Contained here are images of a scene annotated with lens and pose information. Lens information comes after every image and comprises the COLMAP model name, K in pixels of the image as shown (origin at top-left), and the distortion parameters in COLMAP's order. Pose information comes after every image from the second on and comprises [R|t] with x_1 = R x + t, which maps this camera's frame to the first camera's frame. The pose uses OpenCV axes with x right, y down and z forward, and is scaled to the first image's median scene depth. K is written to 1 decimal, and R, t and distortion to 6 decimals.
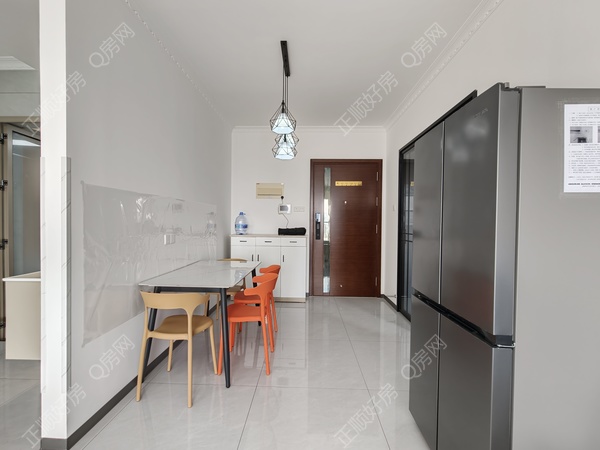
lens RADIAL K [[266.2, 0, 297.7], [0, 266.2, 227.2], [0, 0, 1]] dist [-0.000739, 0.000069]
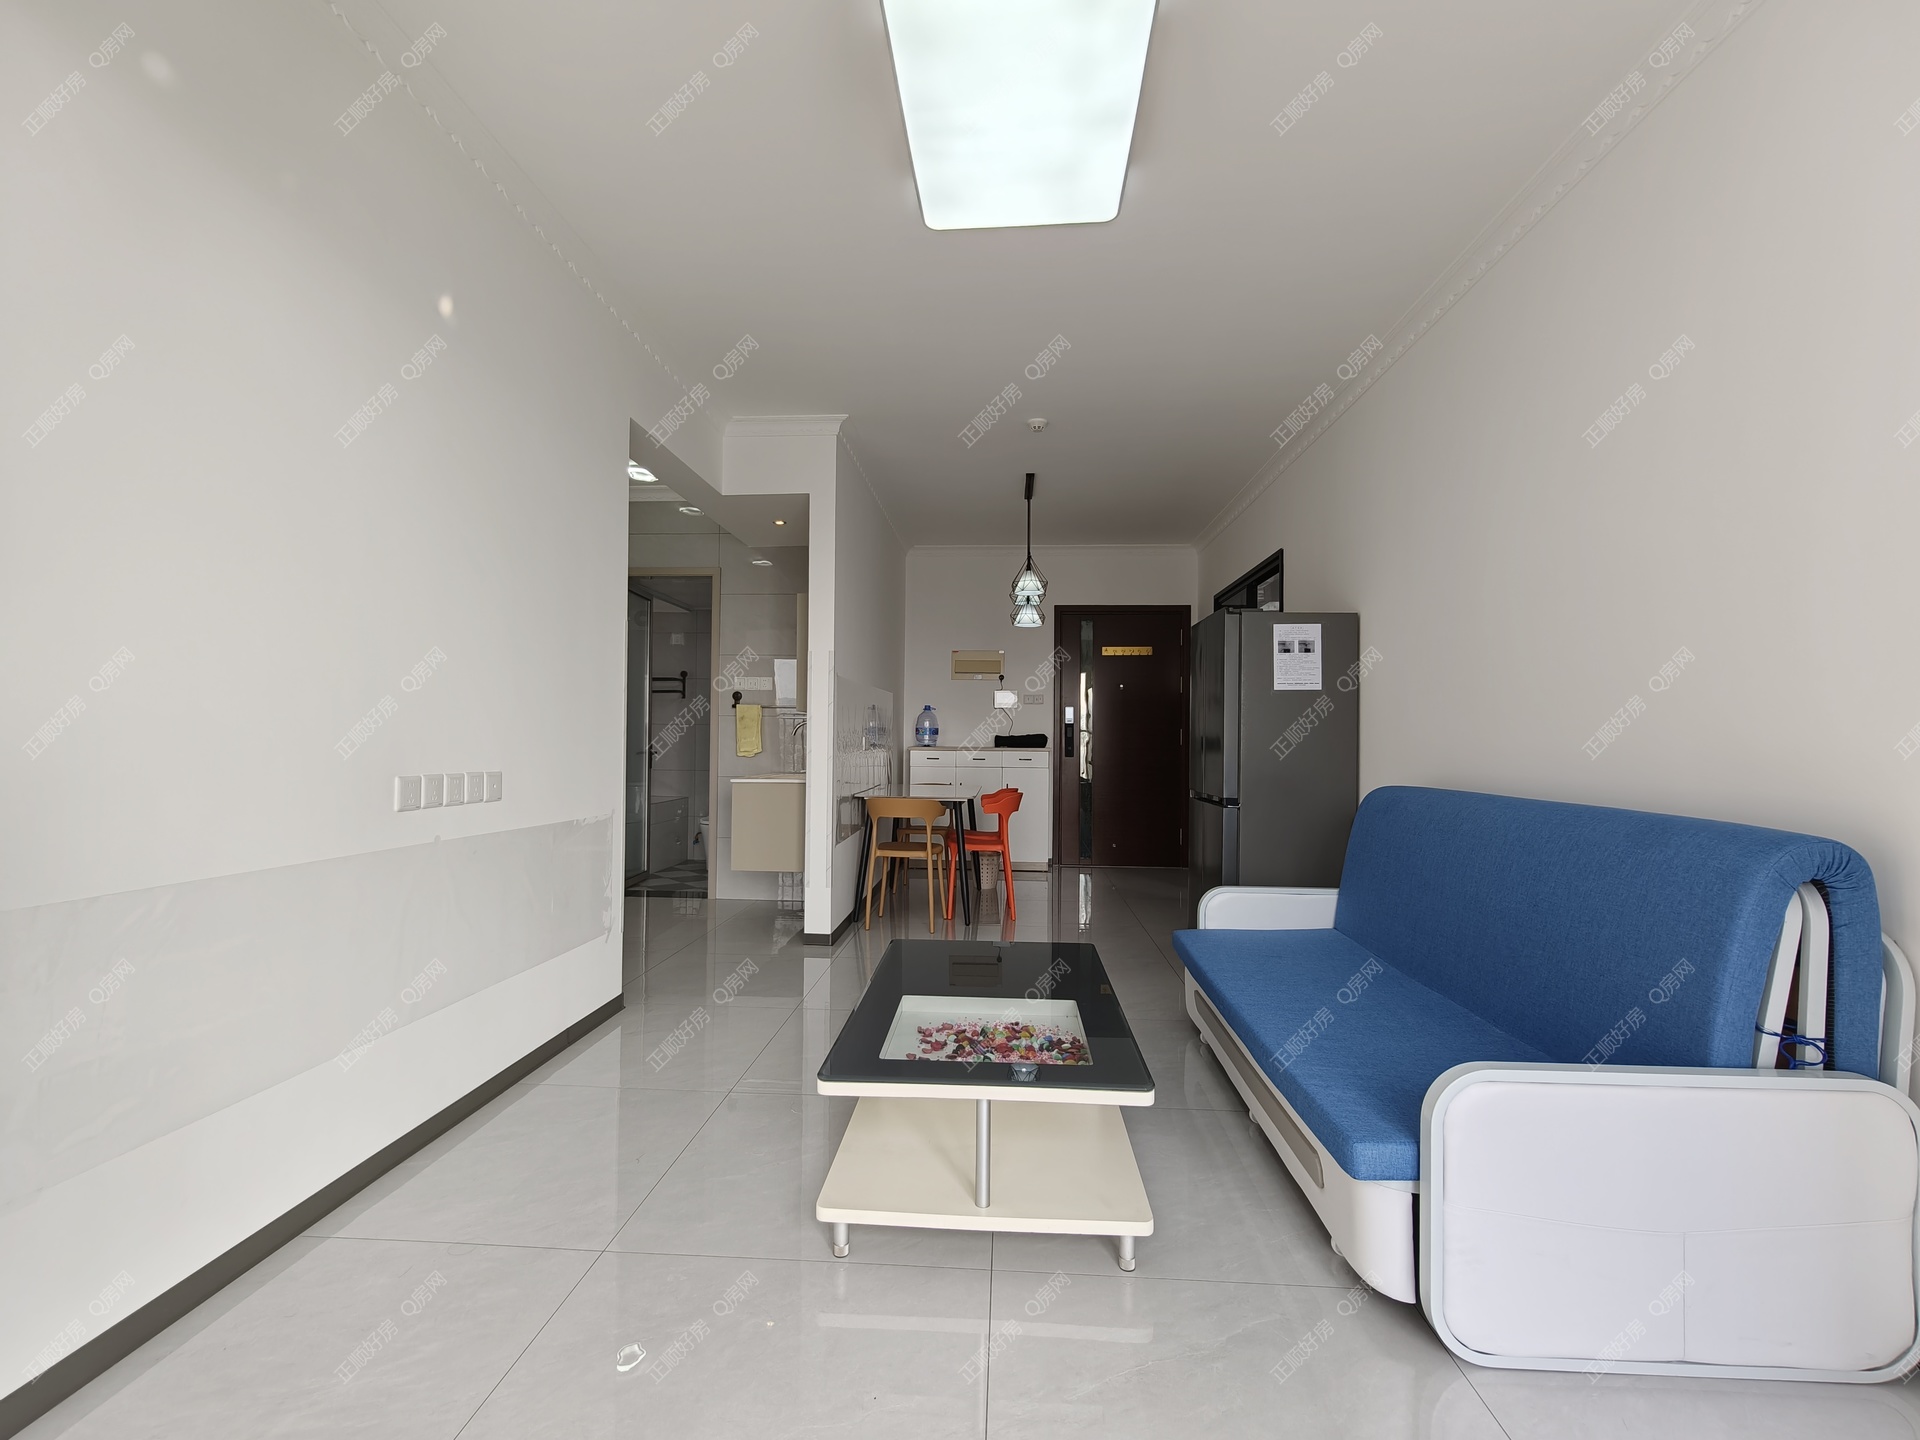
lens RADIAL K [[851.8, 0, 952.5], [0, 851.8, 727.0], [0, 0, 1]] dist [-0.000739, 0.000069]
pose [[0.999373, -0.003527, -0.035226, -0.099275], [0.002497, 0.999569, -0.029234, 0.037903], [0.035314, 0.029128, 0.998952, -0.719250]]
